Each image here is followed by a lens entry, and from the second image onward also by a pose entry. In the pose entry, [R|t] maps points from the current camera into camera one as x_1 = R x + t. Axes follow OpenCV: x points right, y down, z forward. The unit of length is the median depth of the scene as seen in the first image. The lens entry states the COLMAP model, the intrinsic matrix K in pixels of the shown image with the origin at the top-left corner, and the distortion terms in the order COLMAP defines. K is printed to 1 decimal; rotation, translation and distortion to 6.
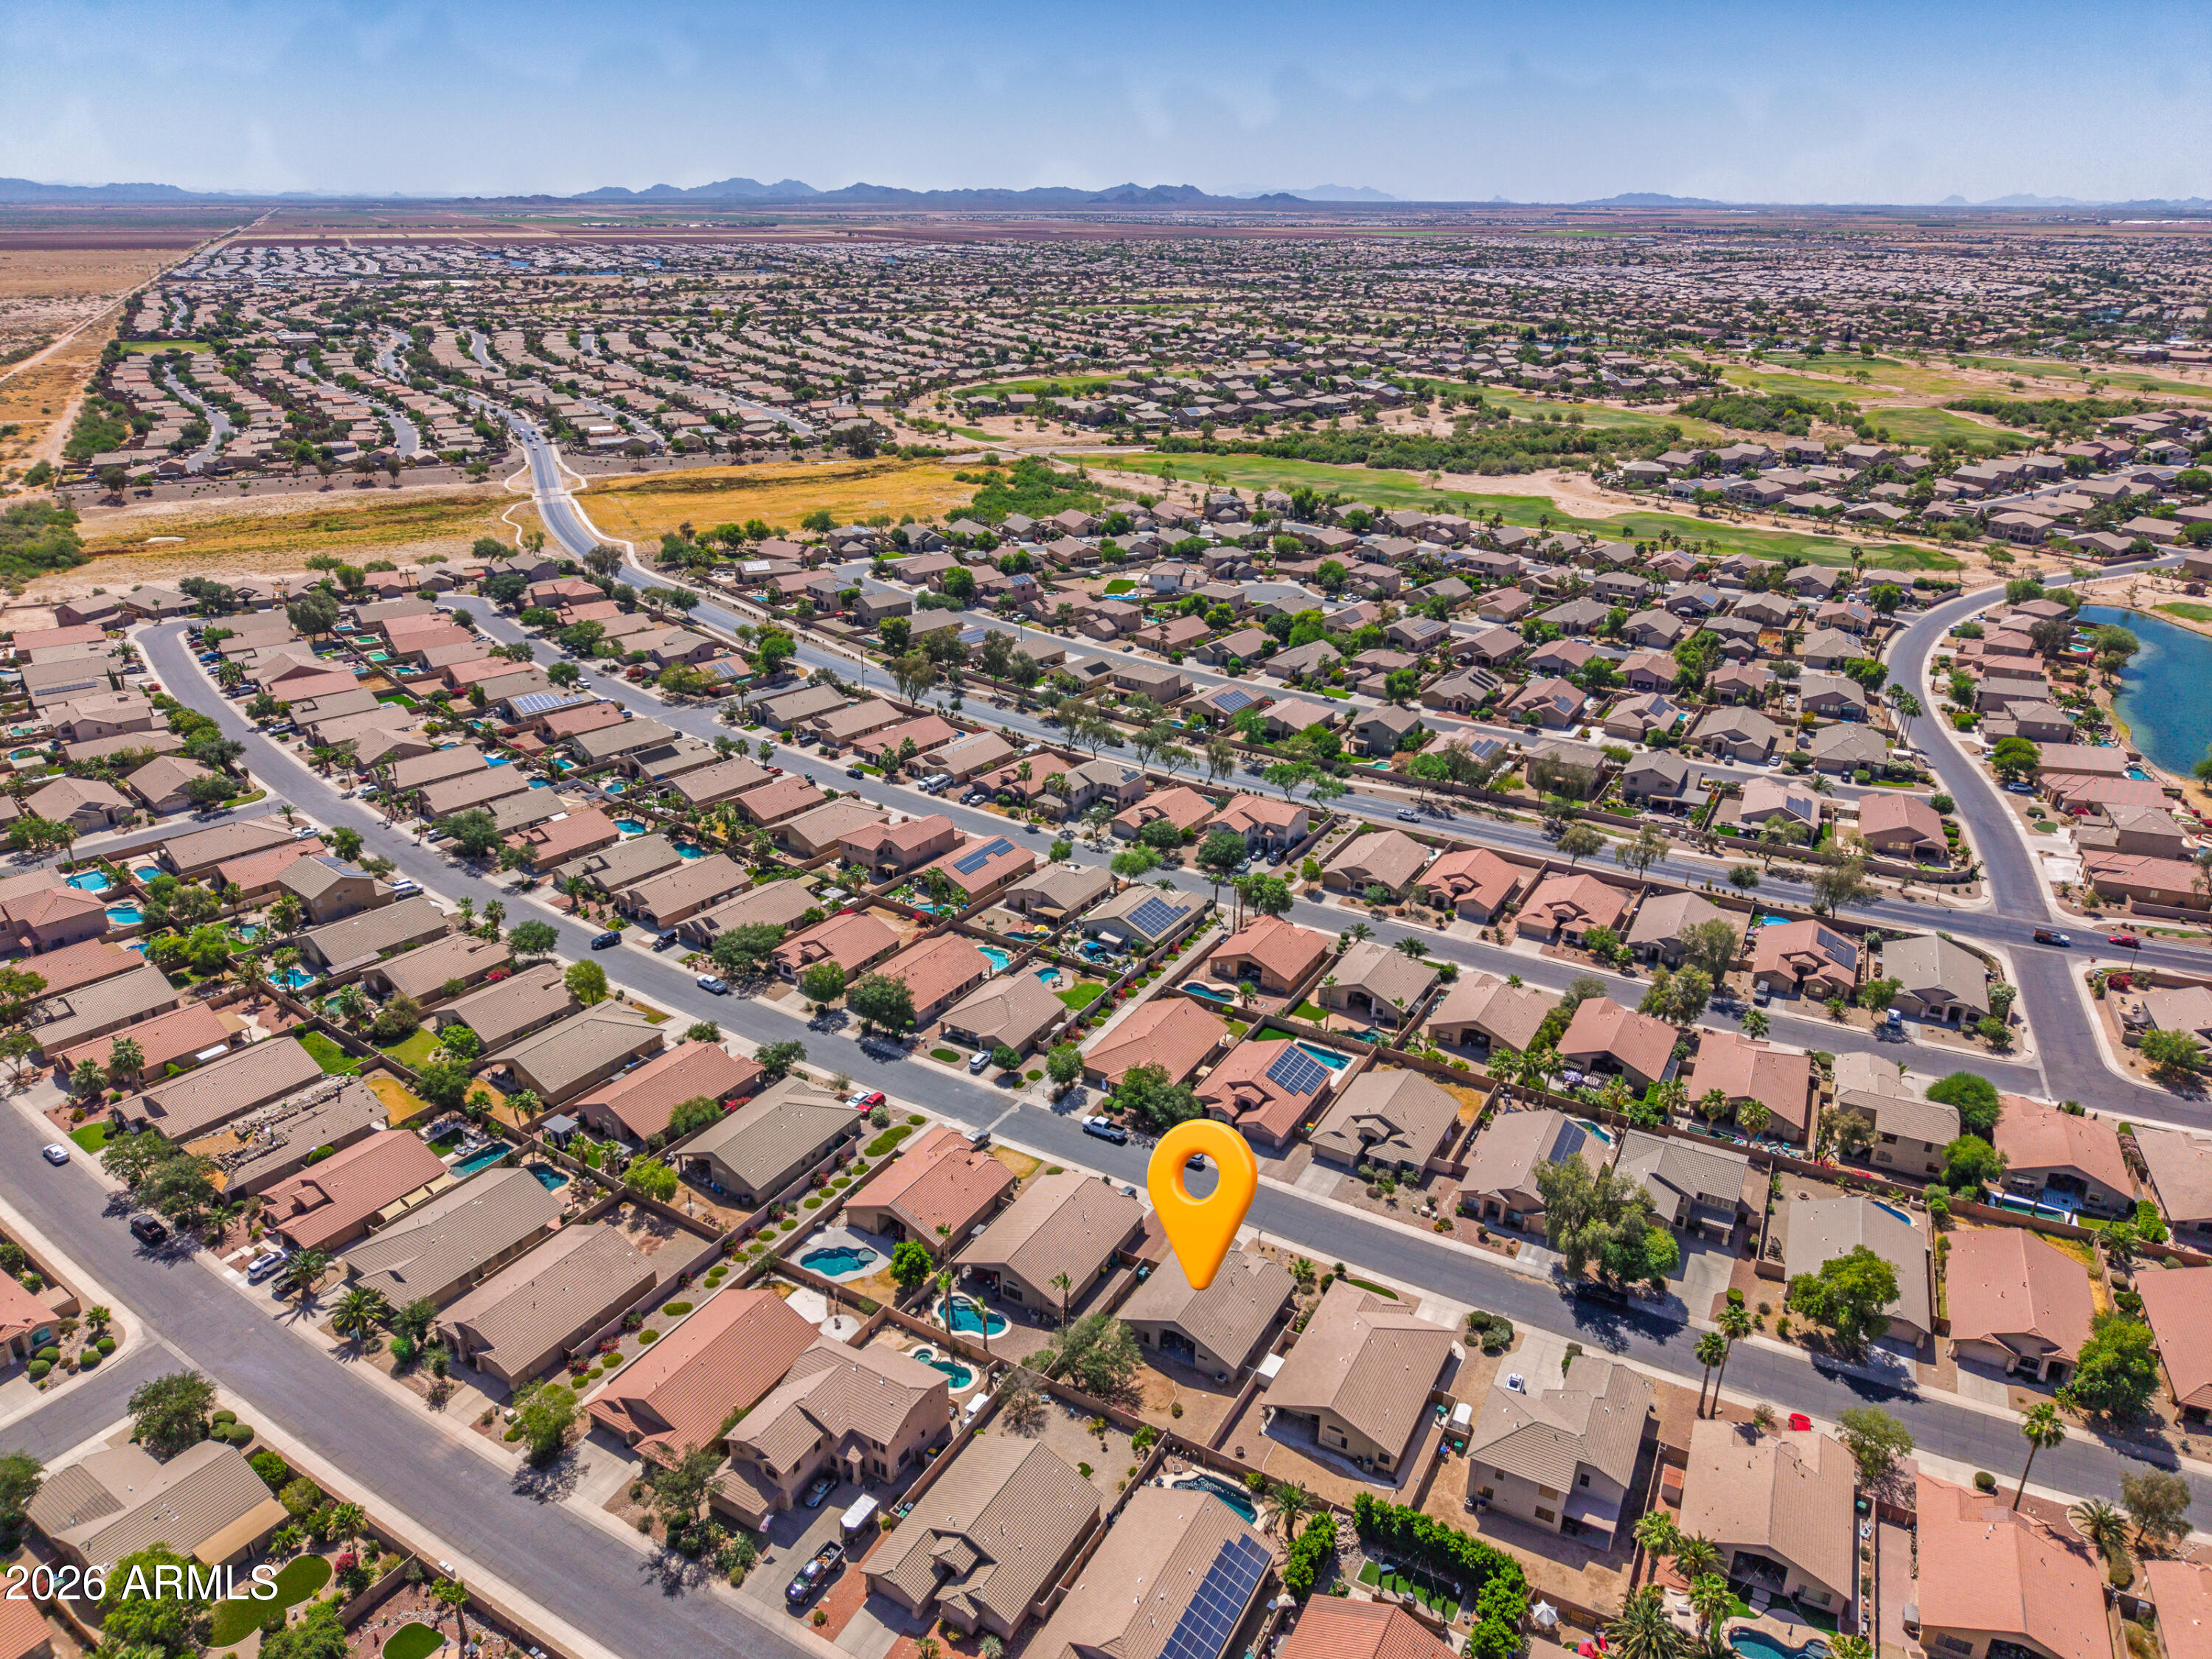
lens RADIAL K [[1477.9, 0, 1106.0], [0, 1477.9, 829.5], [0, 0, 1]] dist [0.044359, -0.045145]
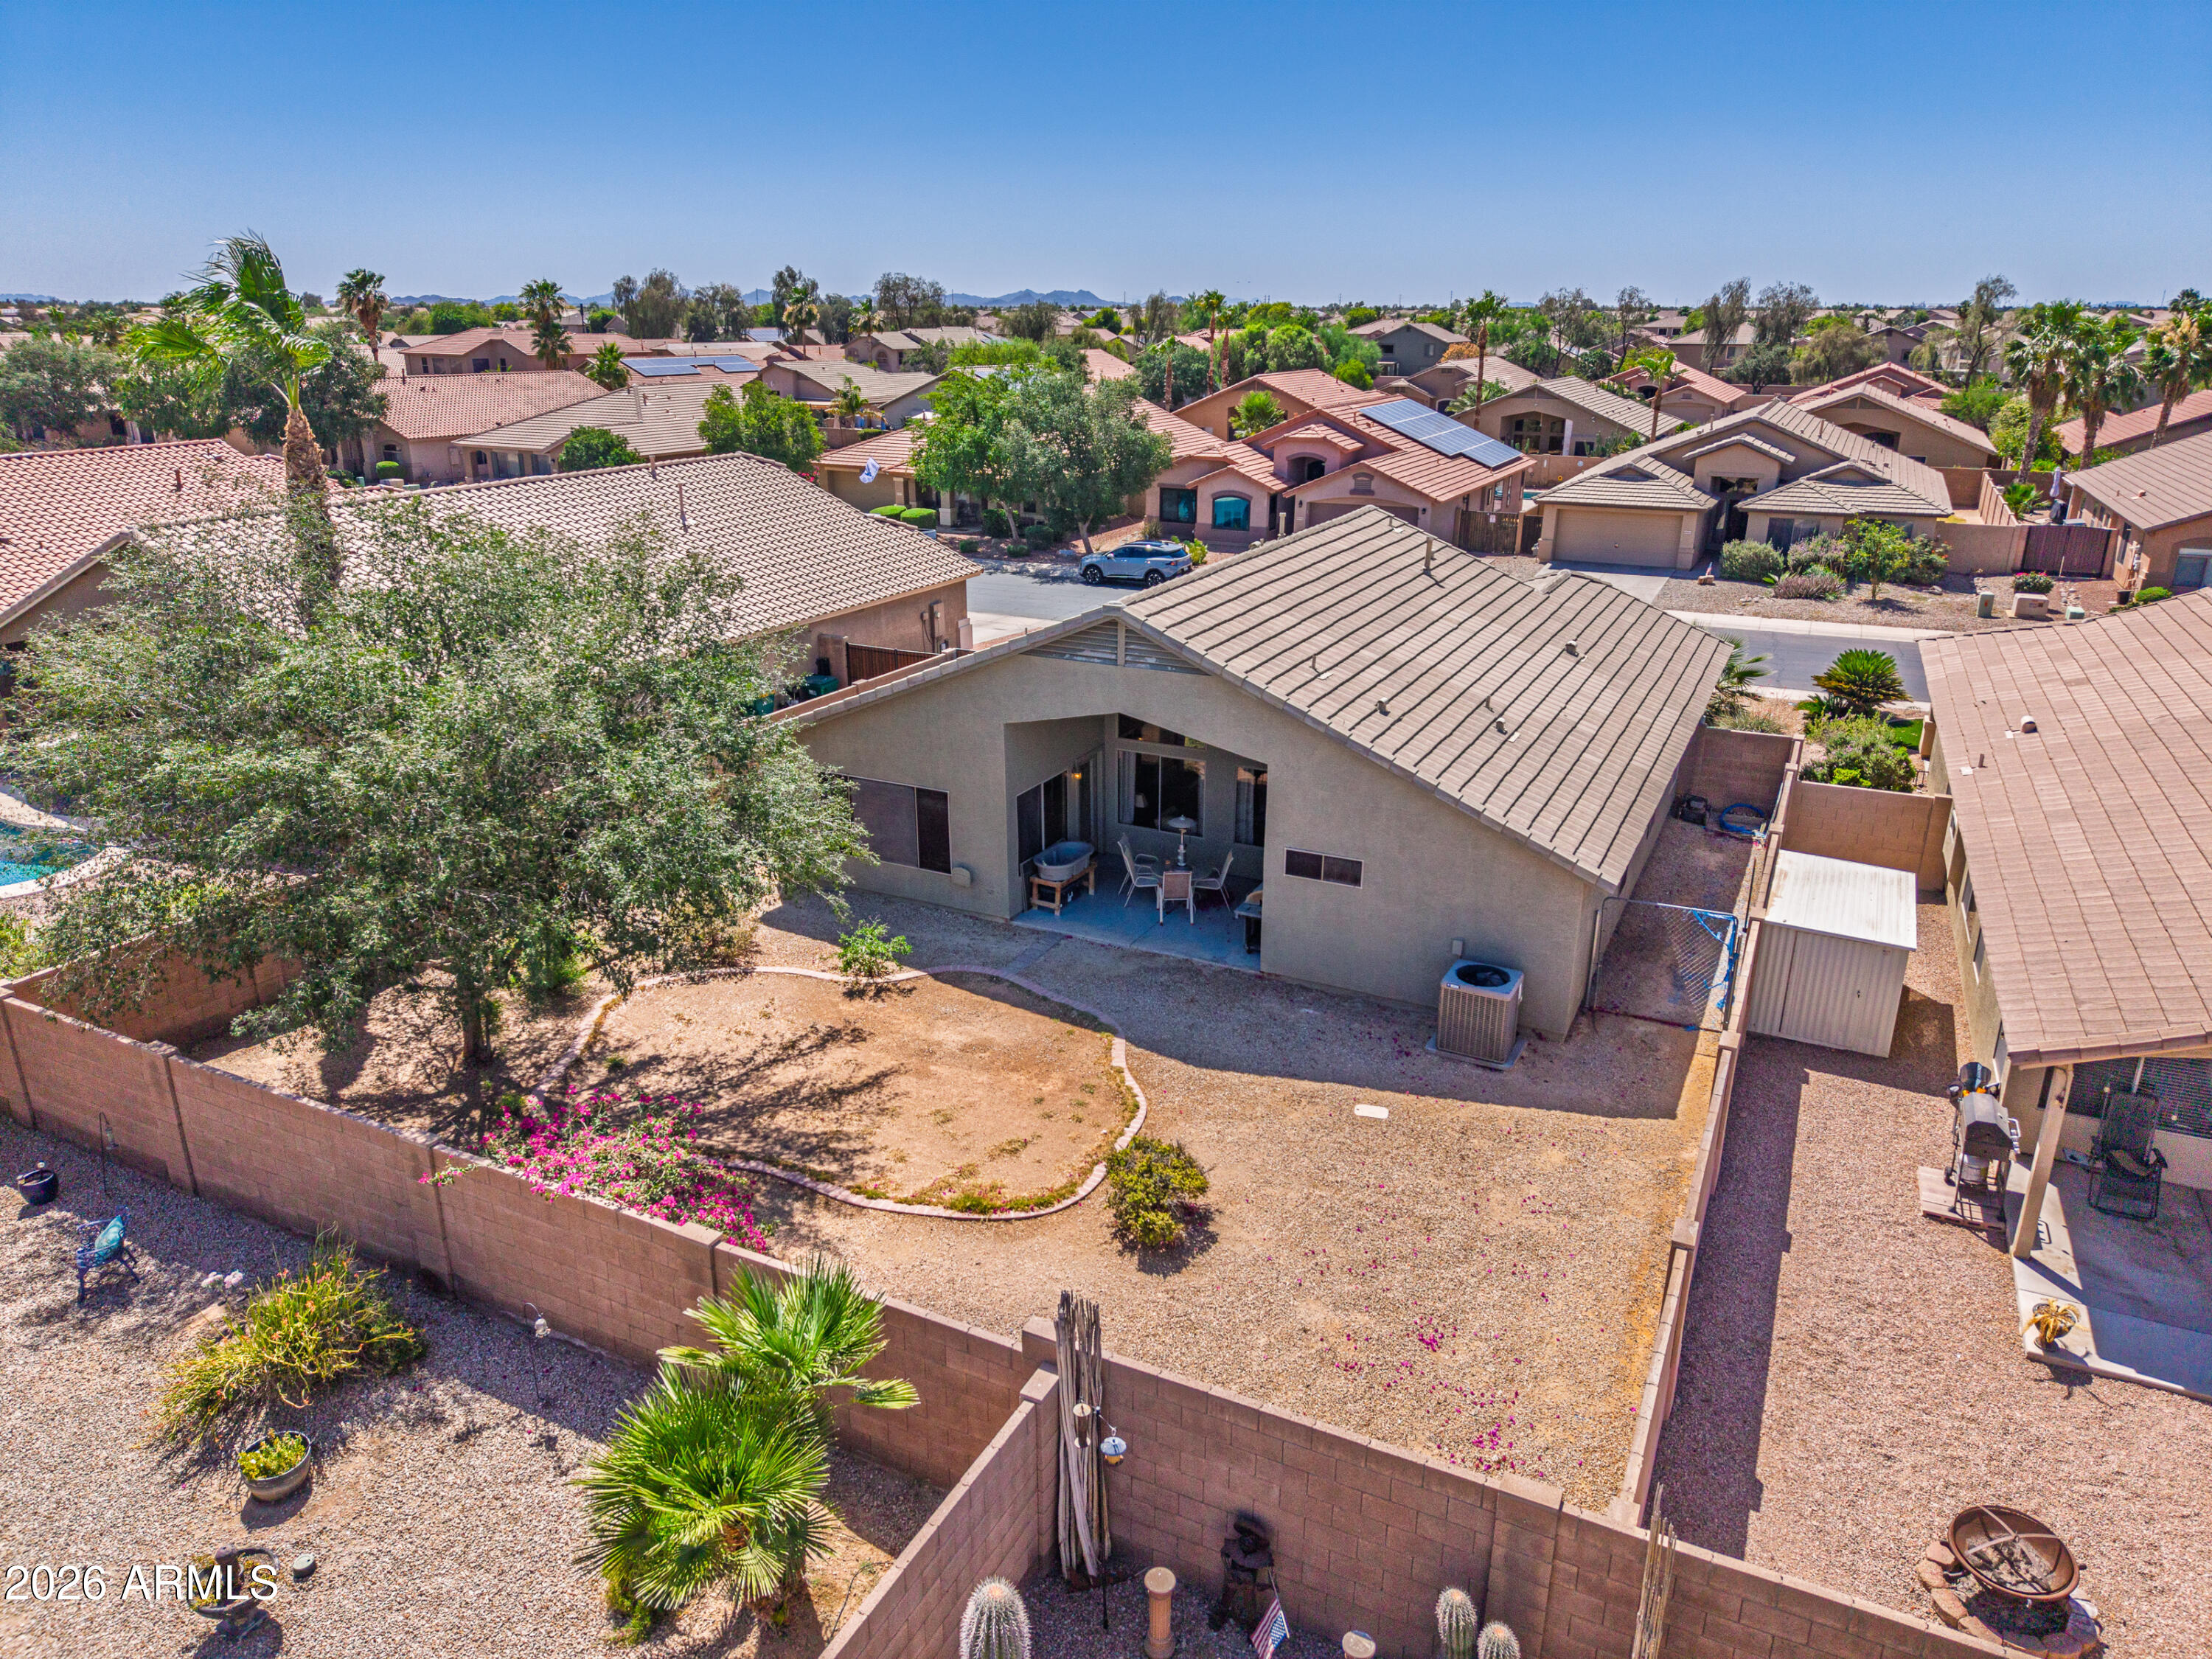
lens RADIAL K [[1489.9, 0, 1061.2], [0, 1489.9, 824.6], [0, 0, 1]] dist [0.055296, -0.065764]
pose [[0.998568, -0.020734, 0.049317, 0.019540], [0.024191, 0.997214, -0.070565, 0.201500], [-0.047717, 0.071657, 0.996287, 0.484034]]
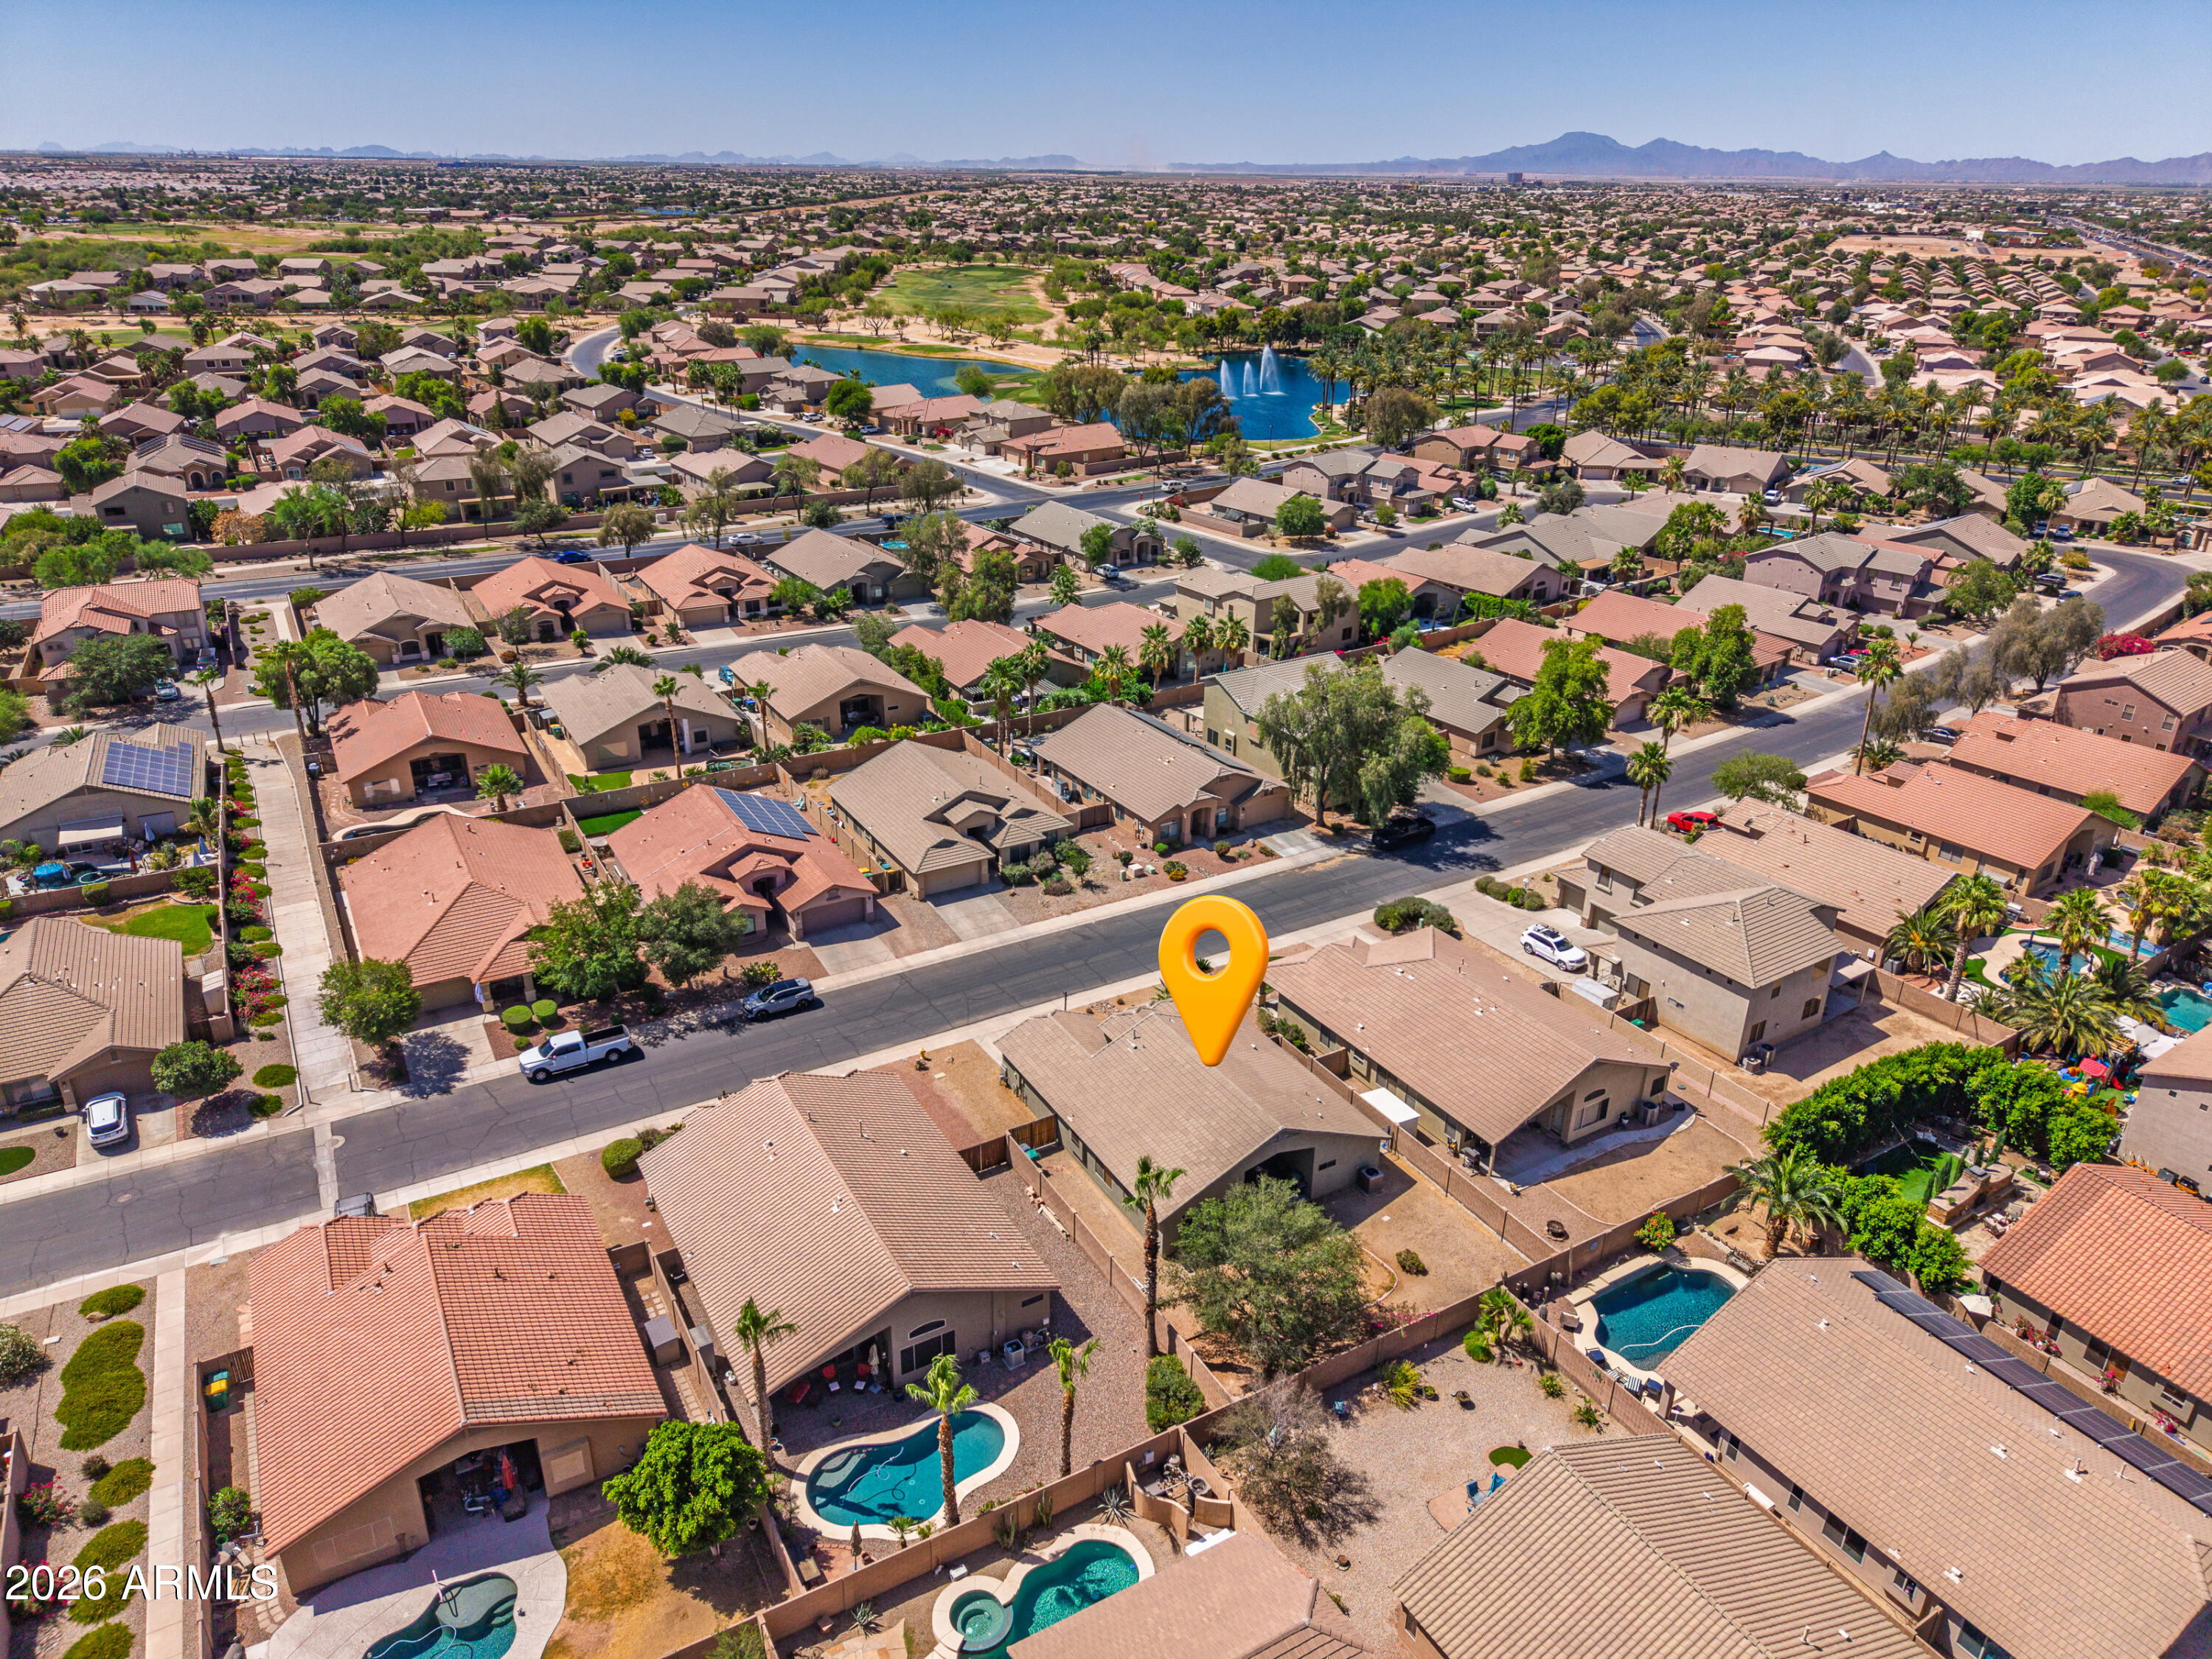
lens RADIAL K [[1477.9, 0, 1106.0], [0, 1477.9, 829.5], [0, 0, 1]] dist [0.044359, -0.045145]
pose [[0.492823, -0.353436, 0.795115, -0.180260], [0.330859, 0.921268, 0.204442, 0.071459], [-0.804772, 0.162318, 0.570960, 0.425207]]
